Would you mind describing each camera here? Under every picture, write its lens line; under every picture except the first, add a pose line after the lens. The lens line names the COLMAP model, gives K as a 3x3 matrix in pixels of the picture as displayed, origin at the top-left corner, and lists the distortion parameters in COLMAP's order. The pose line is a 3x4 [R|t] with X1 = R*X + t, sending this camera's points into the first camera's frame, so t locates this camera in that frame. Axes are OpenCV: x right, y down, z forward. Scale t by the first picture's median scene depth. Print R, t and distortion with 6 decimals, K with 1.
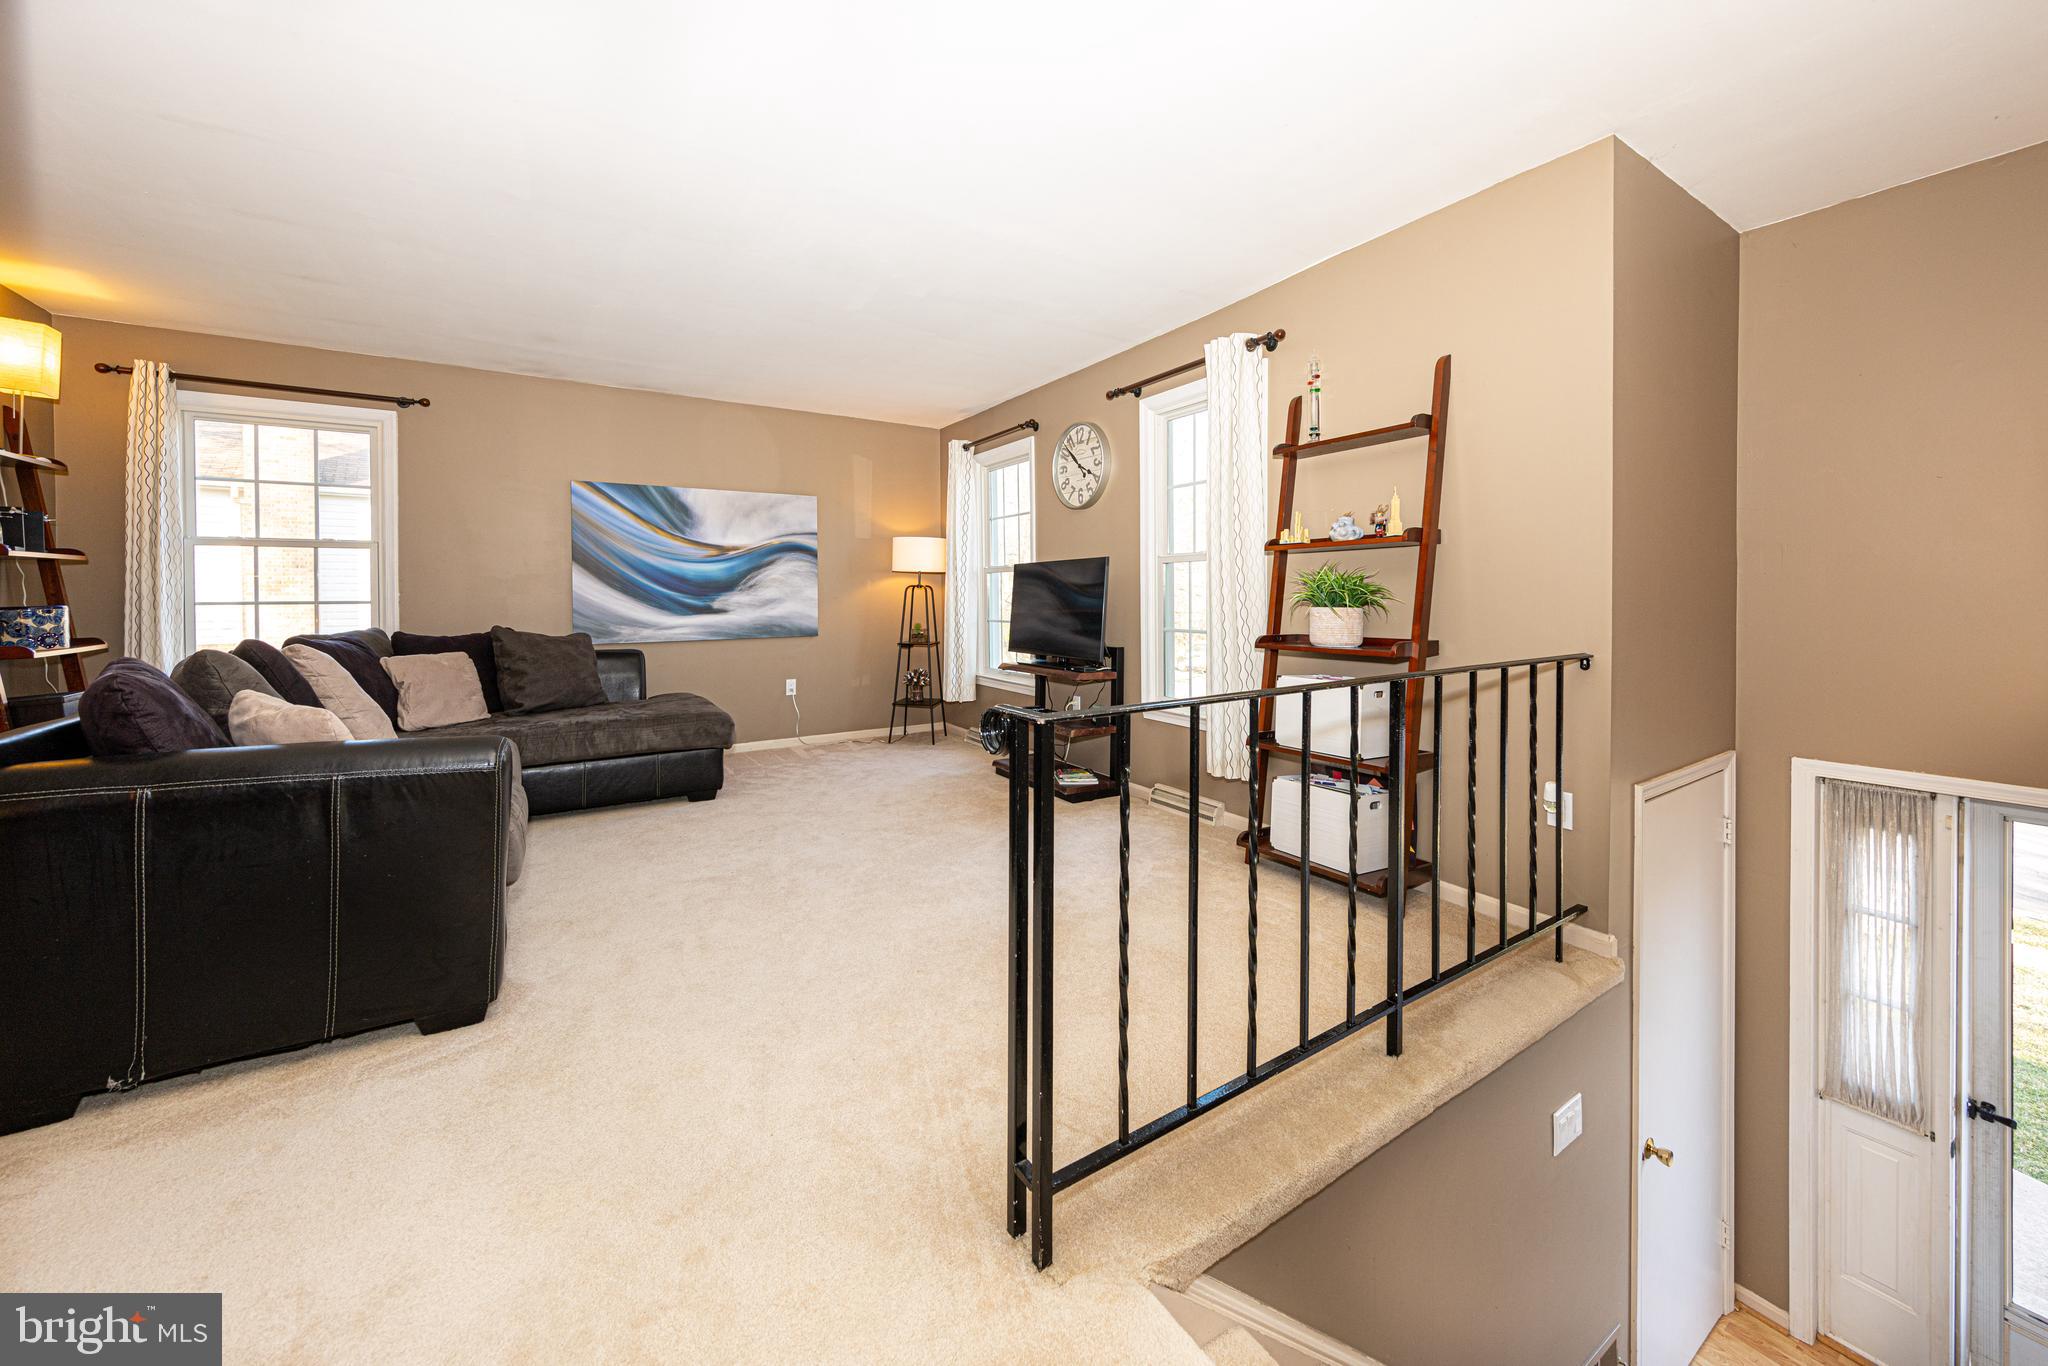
lens RADIAL K [[764.0, 0, 1034.5], [0, 764.0, 610.3], [0, 0, 1]] dist [0.002461, -0.000942]
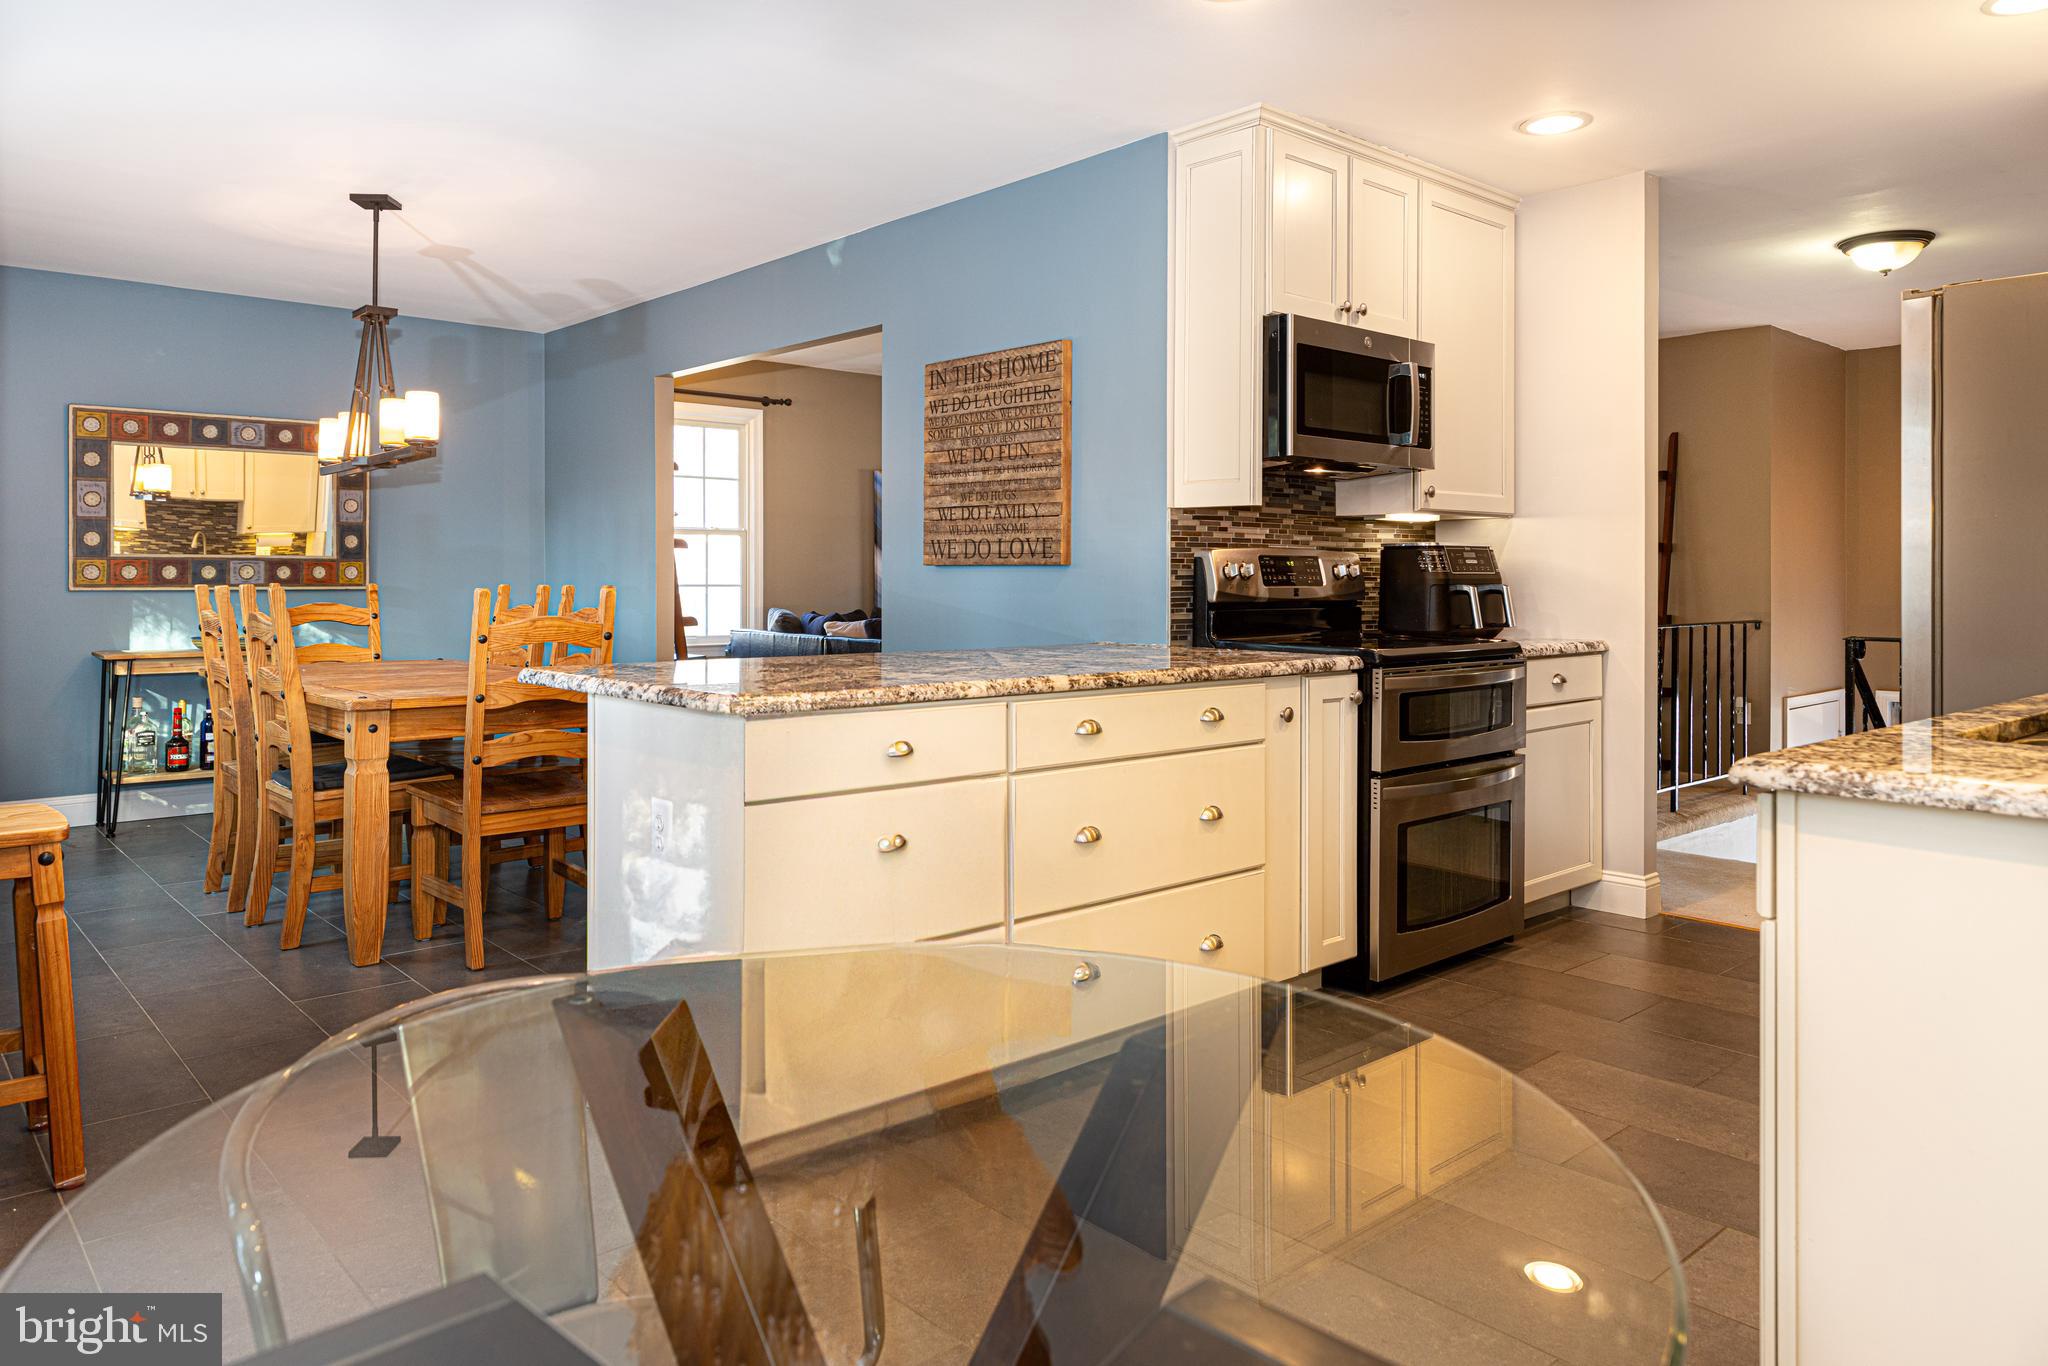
lens RADIAL K [[1385.1, 0, 1051.5], [0, 1385.1, 582.2], [0, 0, 1]] dist [-0.001085, 0.000196]
pose [[0.988262, 0.007390, 0.152587, -0.636085], [-0.004510, 0.999805, -0.019212, 0.018523], [-0.152699, 0.018298, 0.988103, -0.881681]]
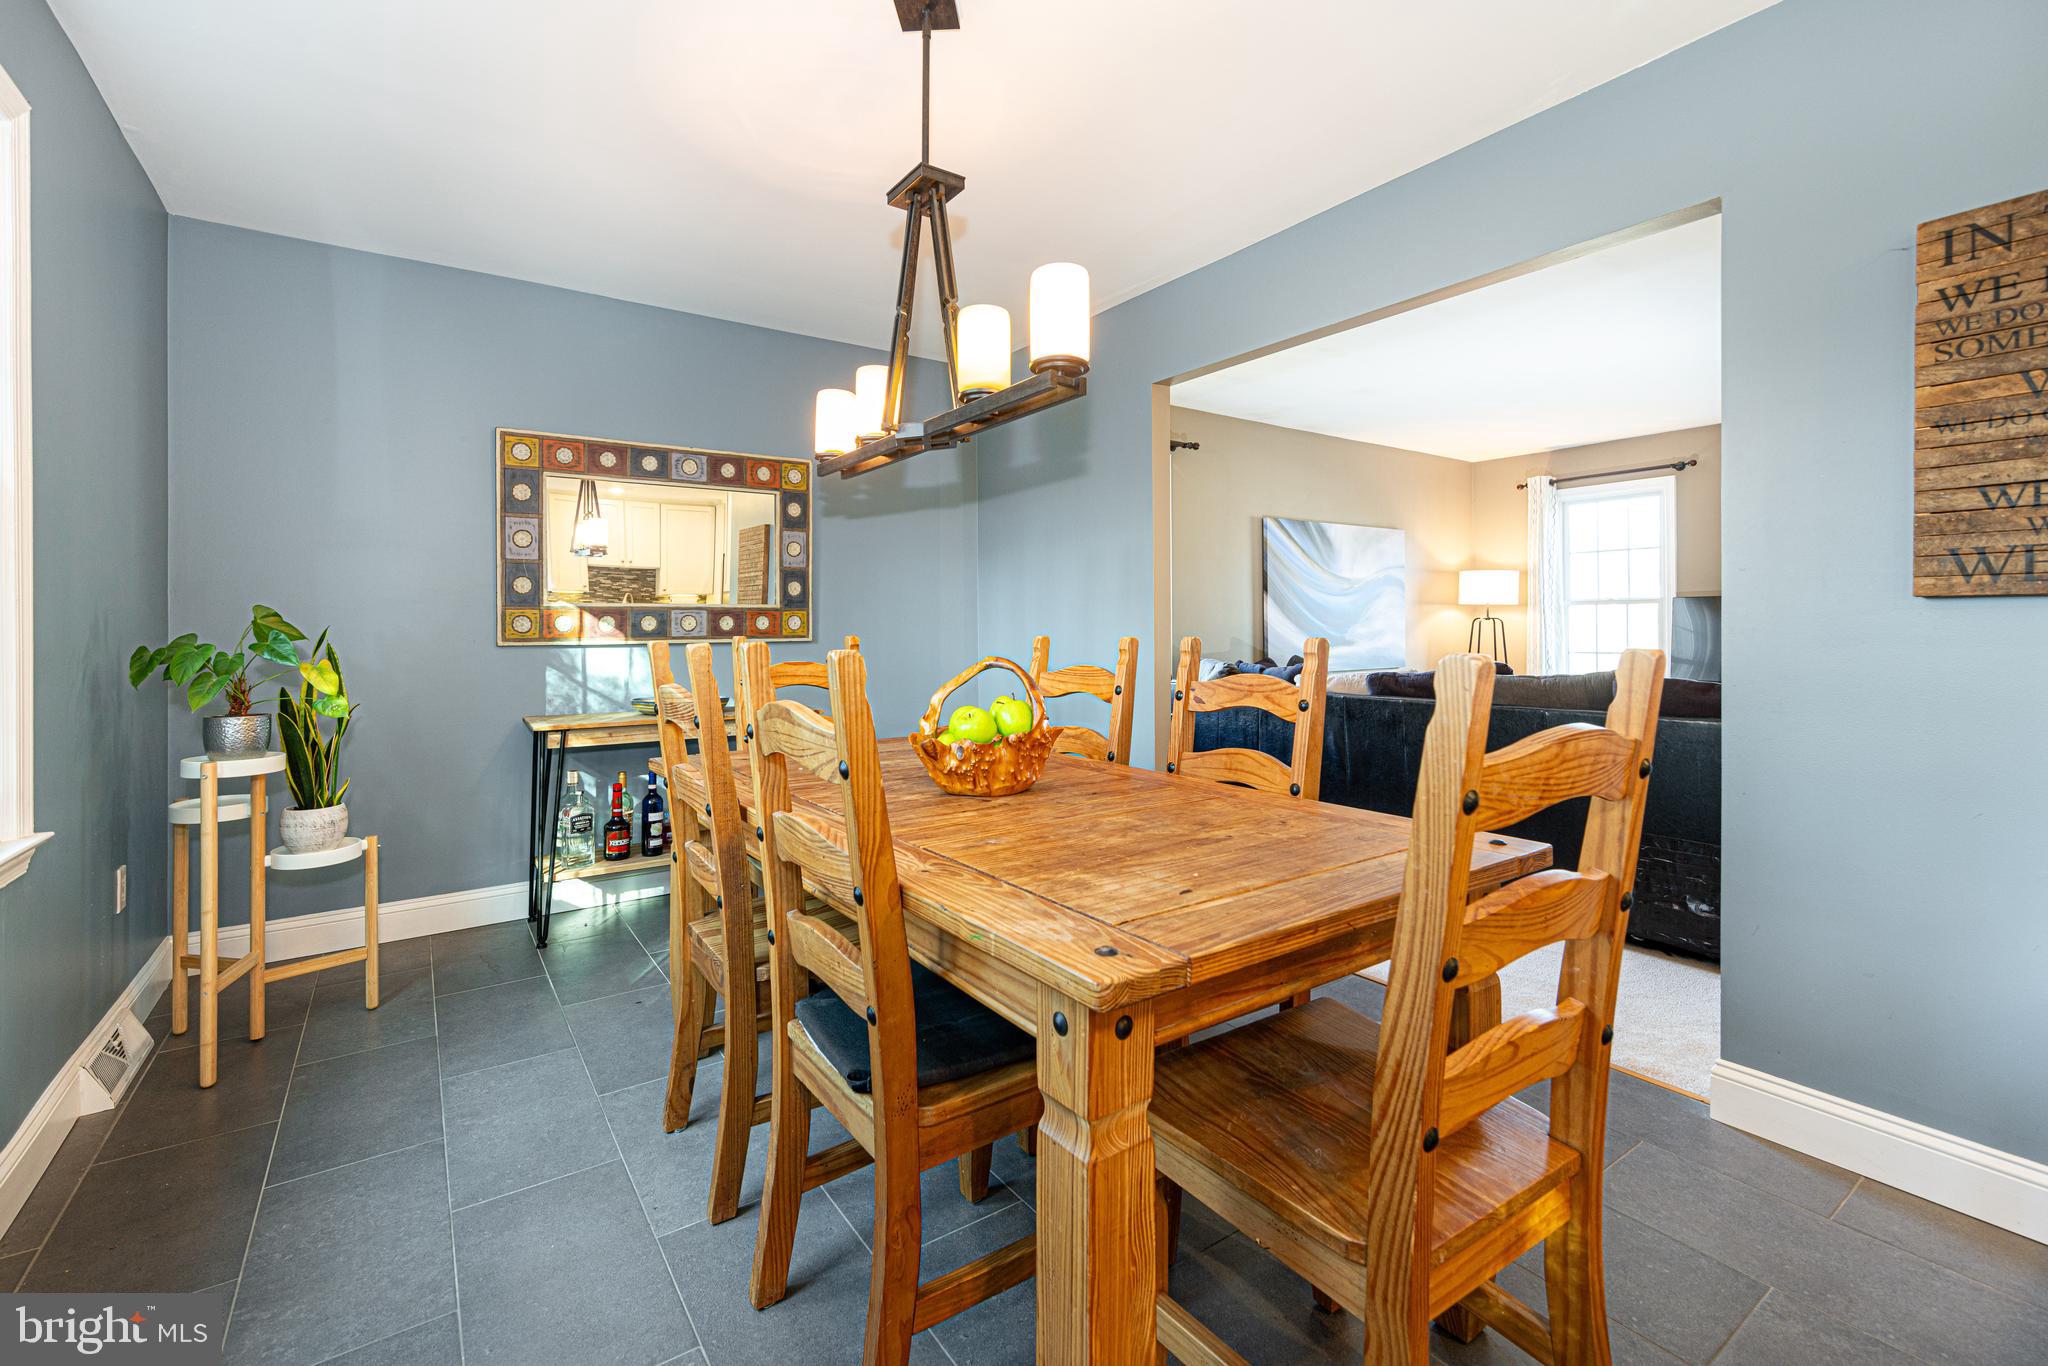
lens RADIAL K [[901.9, 0, 1032.9], [0, 901.9, 624.0], [0, 0, 1]] dist [0.001160, 0.000543]
pose [[0.999566, -0.000058, 0.029463, -0.930916], [0.000792, 0.999690, -0.024904, 0.006680], [-0.029452, 0.024917, 0.999256, -0.216196]]
